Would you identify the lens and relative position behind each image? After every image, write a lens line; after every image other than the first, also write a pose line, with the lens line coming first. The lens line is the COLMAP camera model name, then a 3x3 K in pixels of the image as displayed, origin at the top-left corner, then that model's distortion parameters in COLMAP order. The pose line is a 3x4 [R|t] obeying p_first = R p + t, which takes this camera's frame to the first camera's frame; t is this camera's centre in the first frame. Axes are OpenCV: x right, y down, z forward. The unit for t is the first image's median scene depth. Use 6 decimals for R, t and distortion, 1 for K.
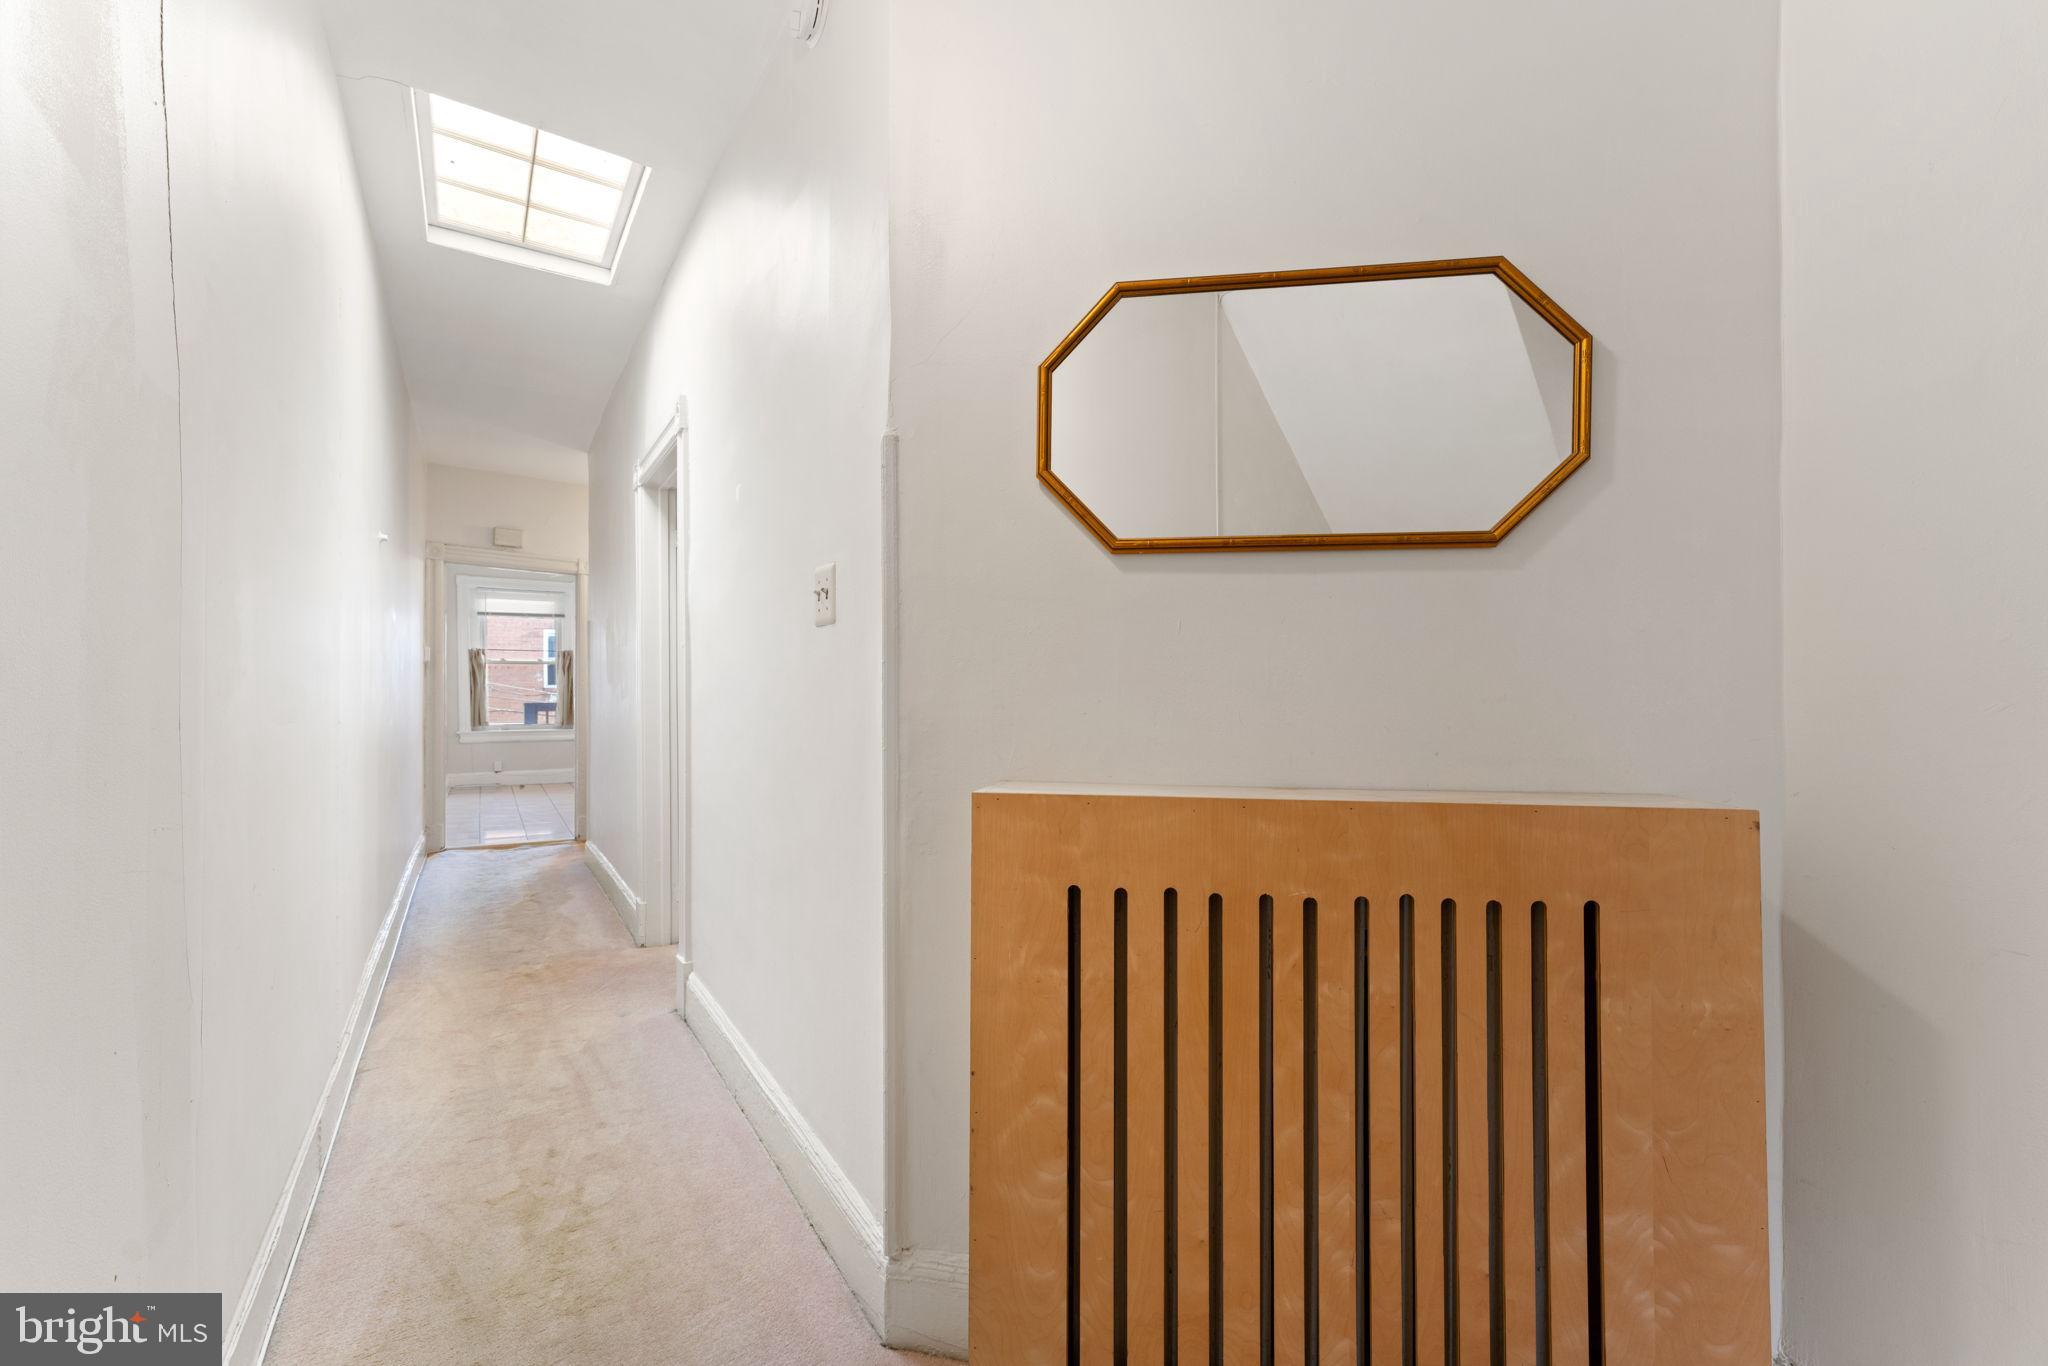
lens RADIAL K [[817.8, 0, 1019.8], [0, 817.8, 695.0], [0, 0, 1]] dist [0.000815, 0.000039]
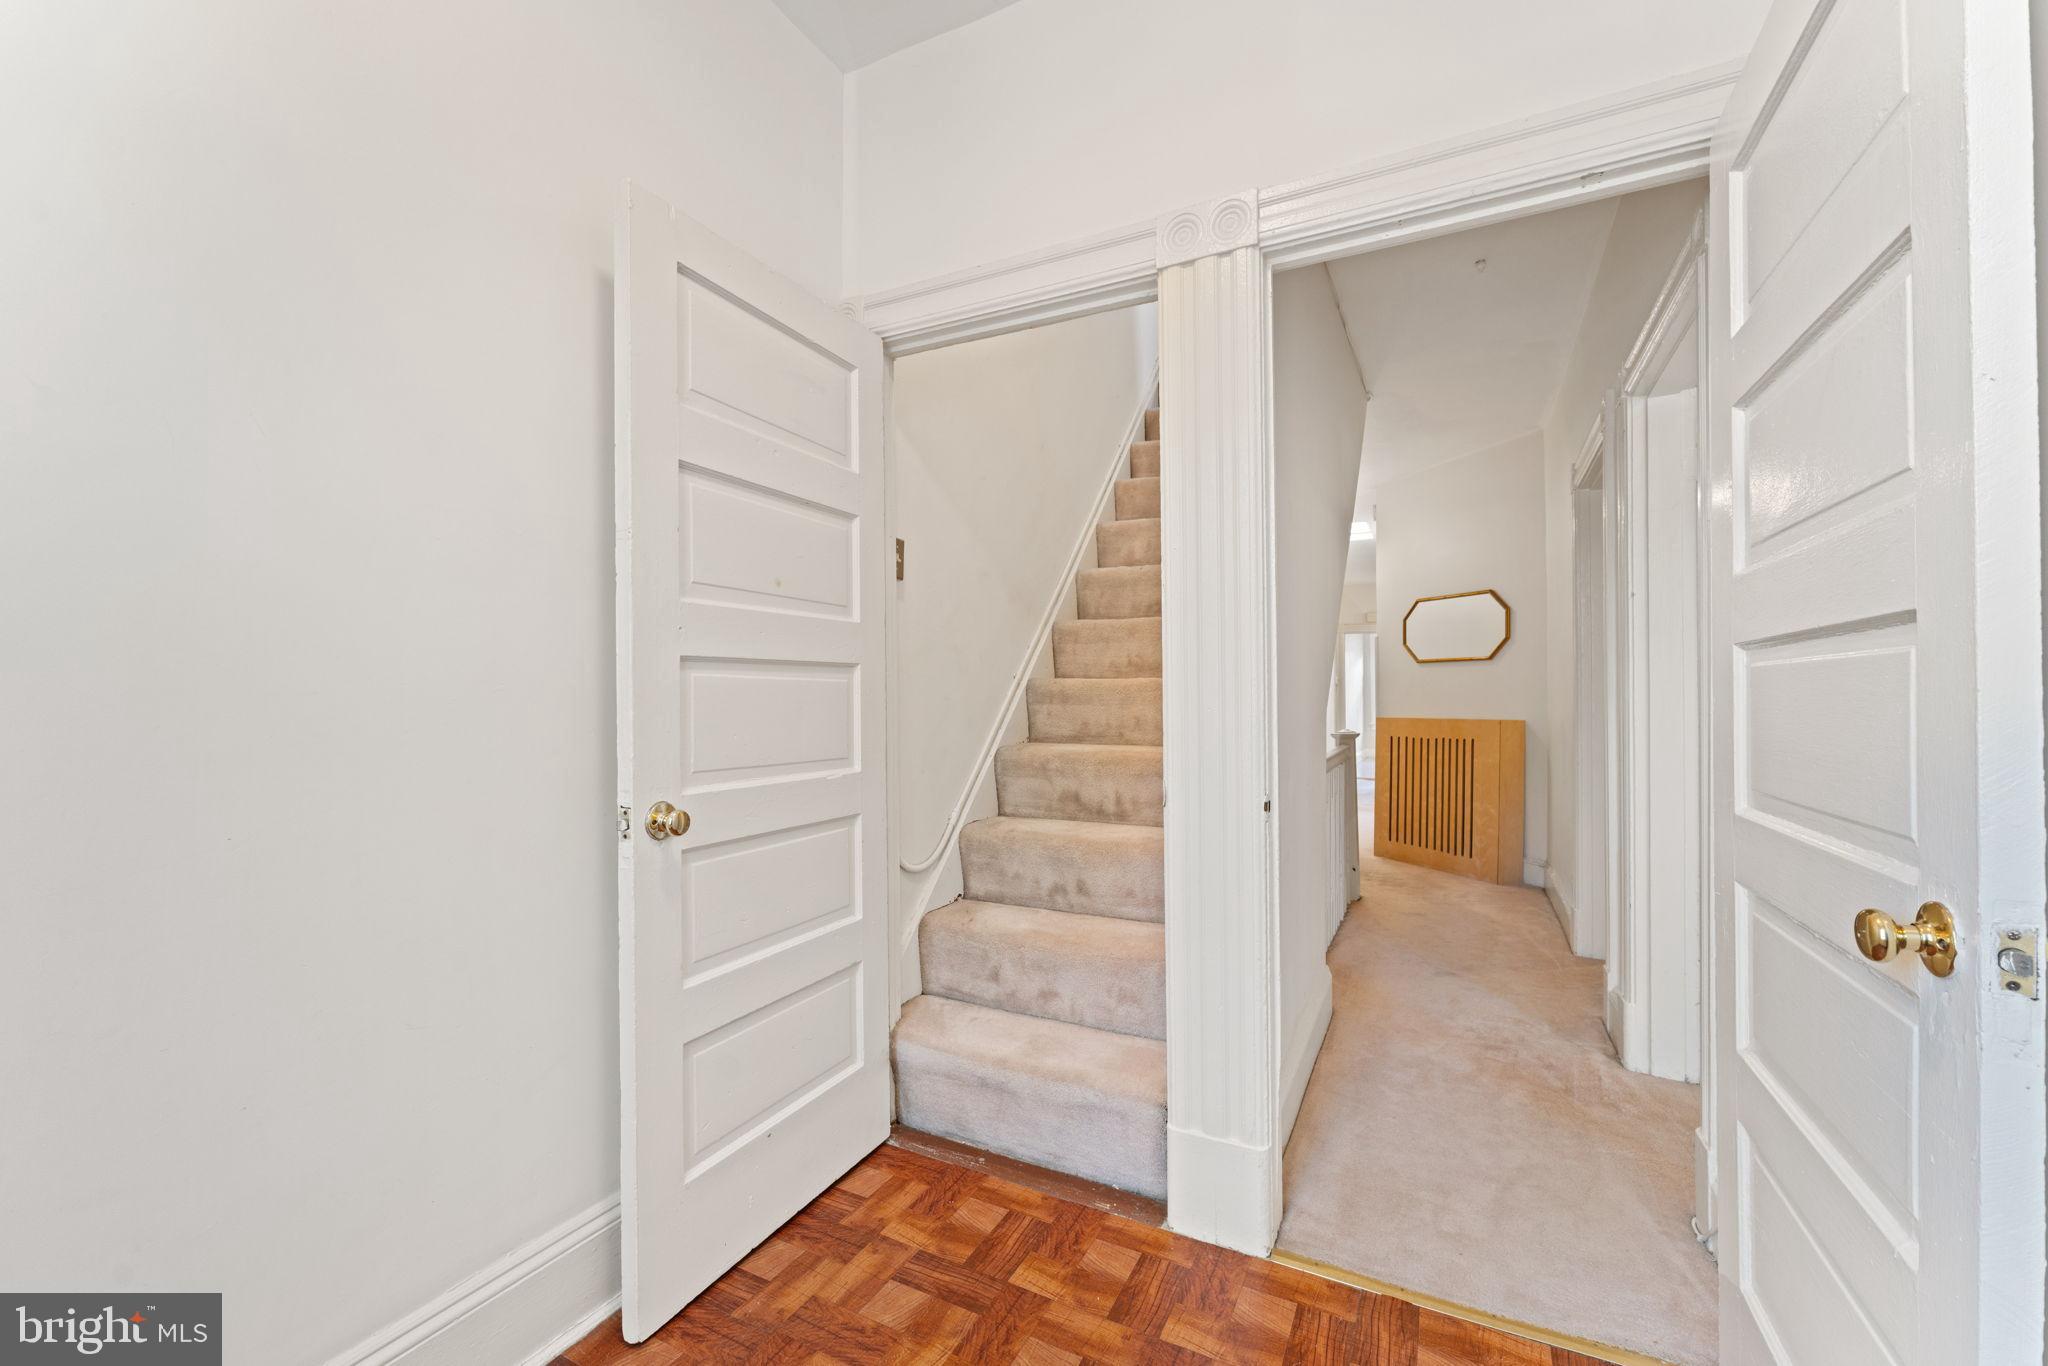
lens RADIAL K [[817.8, 0, 1019.8], [0, 817.8, 695.0], [0, 0, 1]] dist [0.000815, 0.000039]
pose [[0.486836, -0.008506, -0.873452, 3.384384], [-0.001021, 0.999946, -0.010307, 0.045846], [0.873493, 0.005910, 0.486801, -3.442285]]
